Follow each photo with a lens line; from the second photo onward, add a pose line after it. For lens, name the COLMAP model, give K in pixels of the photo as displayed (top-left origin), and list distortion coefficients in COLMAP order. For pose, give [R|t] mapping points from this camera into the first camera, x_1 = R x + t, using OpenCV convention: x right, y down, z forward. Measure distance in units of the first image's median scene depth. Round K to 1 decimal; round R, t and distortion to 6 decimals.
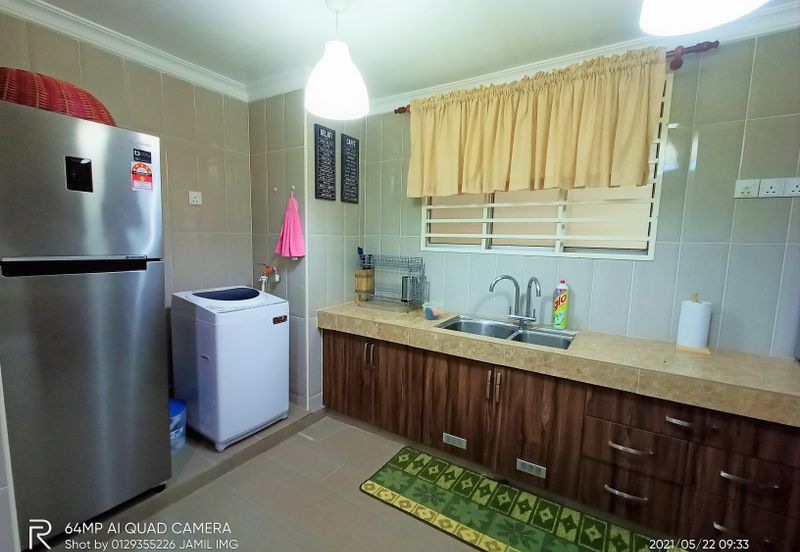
lens RADIAL K [[359.7, 0, 400.0], [0, 359.7, 276.0], [0, 0, 1]] dist [-0.000530, -0.000375]
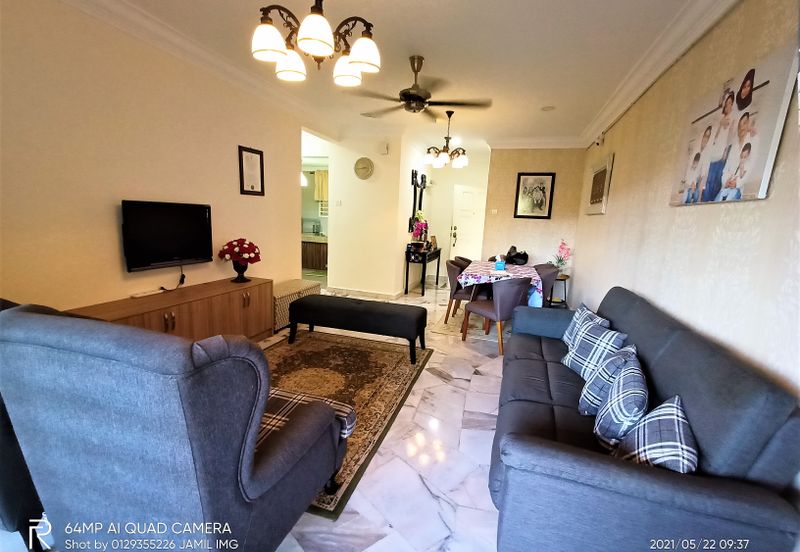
lens RADIAL K [[359.7, 0, 400.0], [0, 359.7, 276.0], [0, 0, 1]] dist [-0.000530, -0.000375]
pose [[0.966037, -0.019981, 0.257628, -0.102716], [0.001149, 0.997328, 0.073040, 0.281354], [-0.258399, -0.070263, 0.963480, -2.938256]]
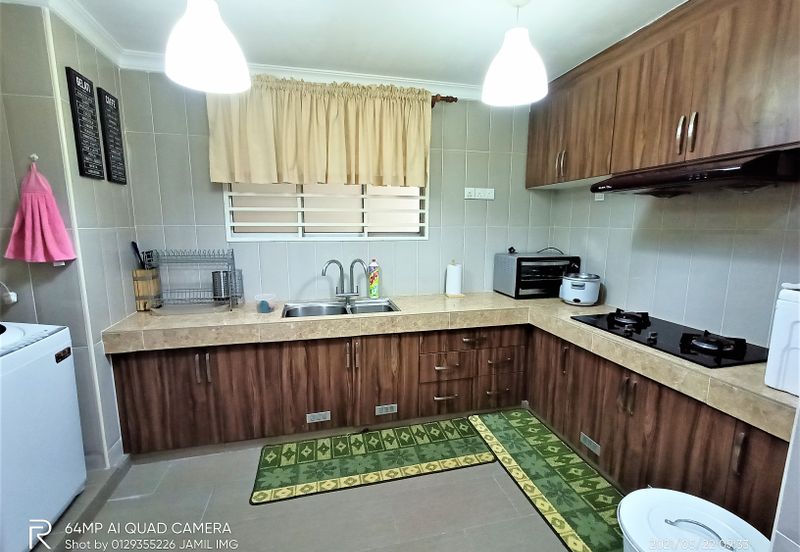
lens RADIAL K [[359.7, 0, 400.0], [0, 359.7, 276.0], [0, 0, 1]] dist [-0.000530, -0.000375]
pose [[0.688640, -0.122678, 0.714651, -0.386165], [0.090114, 0.992423, 0.083526, -0.027560], [-0.719482, 0.006881, 0.694477, 0.072958]]
